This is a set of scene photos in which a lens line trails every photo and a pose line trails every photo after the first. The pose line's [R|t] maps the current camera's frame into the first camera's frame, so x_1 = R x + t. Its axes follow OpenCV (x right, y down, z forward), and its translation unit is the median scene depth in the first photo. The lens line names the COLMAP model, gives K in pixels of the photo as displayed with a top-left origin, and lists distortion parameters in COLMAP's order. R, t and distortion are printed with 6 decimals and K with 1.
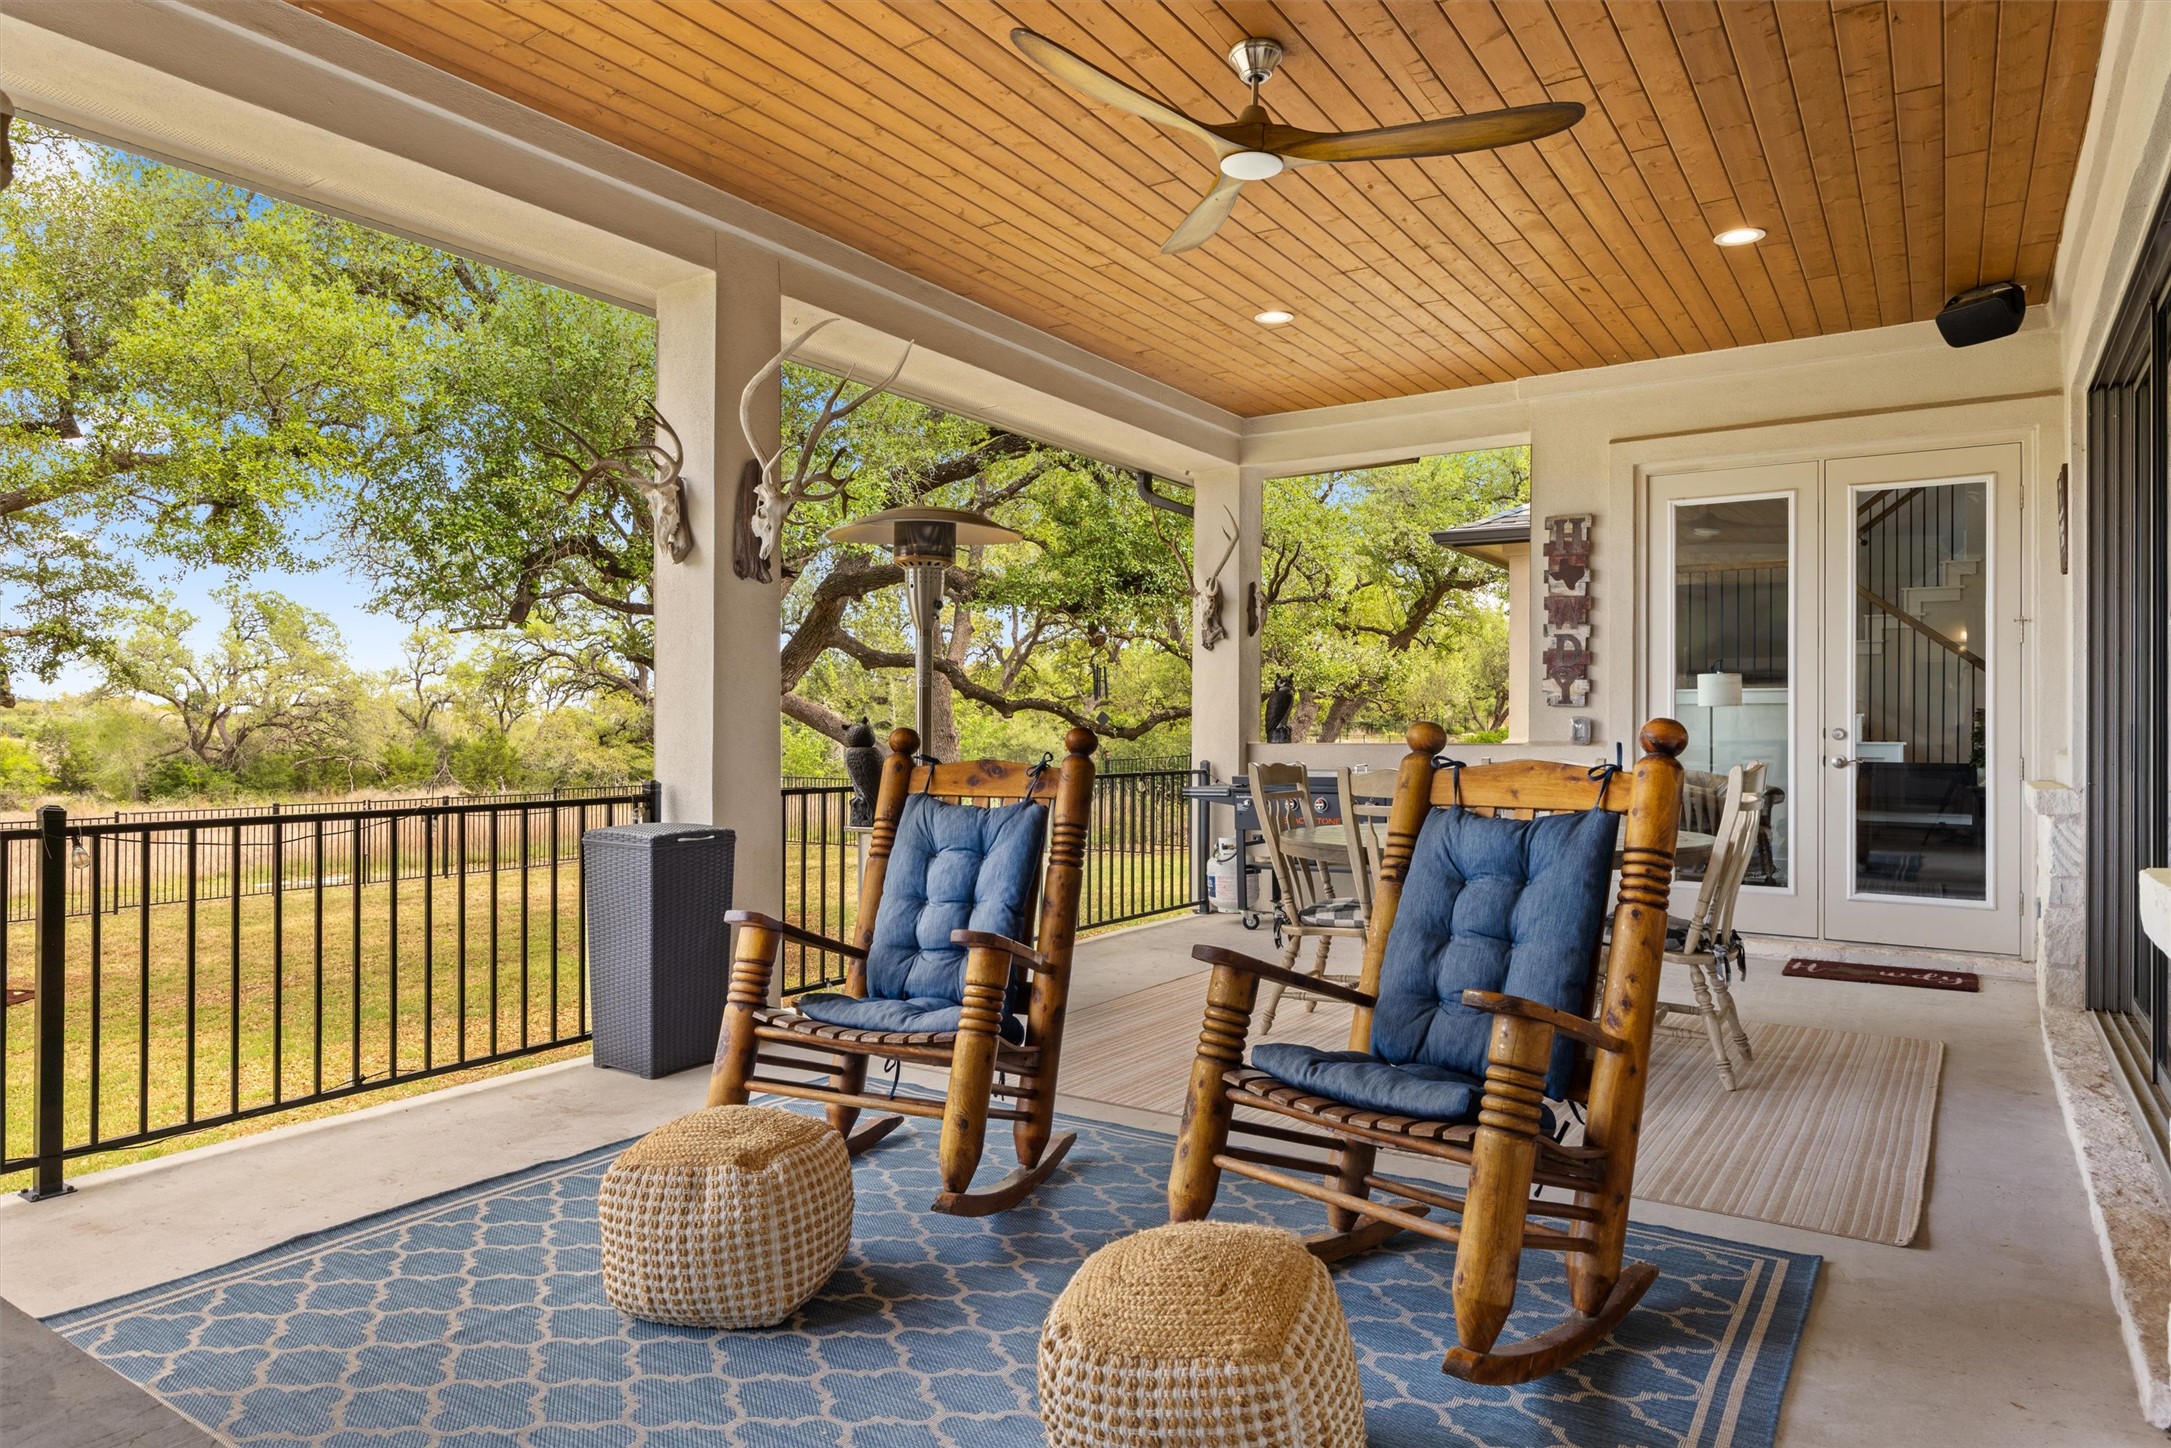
lens RADIAL K [[1277.0, 0, 1097.2], [0, 1277.0, 681.0], [0, 0, 1]] dist [-0.013304, 0.011200]
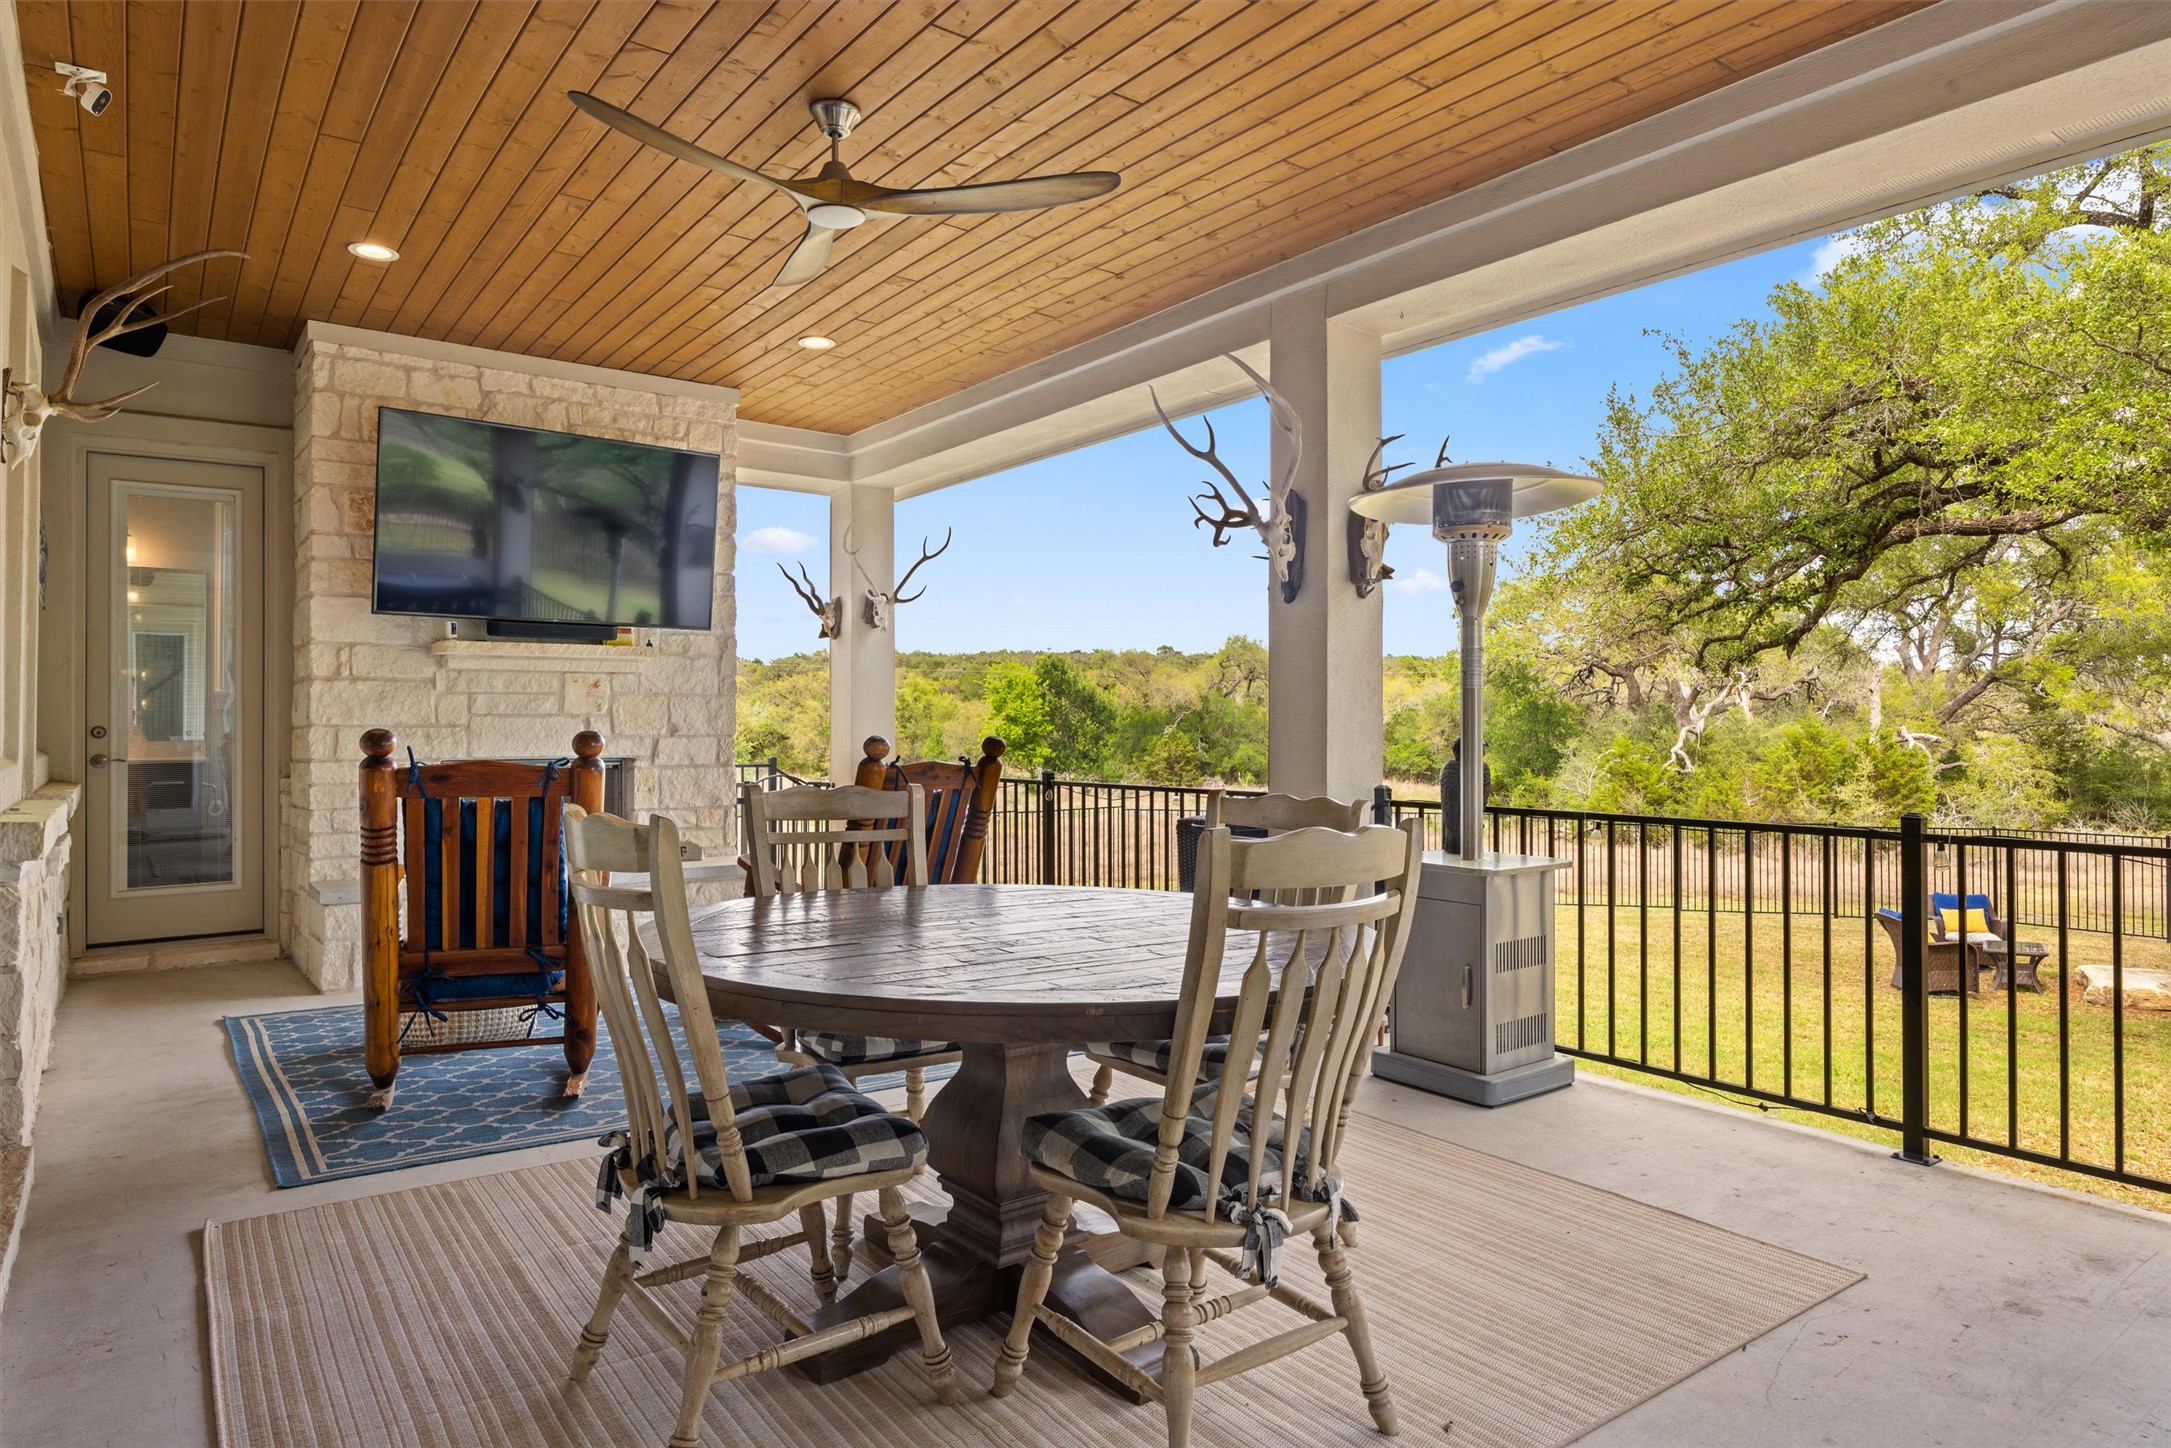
lens RADIAL K [[1277.0, 0, 1082.6], [0, 1277.0, 703.5], [0, 0, 1]] dist [-0.013304, 0.011200]
pose [[-0.328460, -0.023048, -0.944237, 0.631179], [0.026808, 0.999072, -0.033712, 0.027960], [0.944137, -0.036386, -0.327537, 0.917996]]
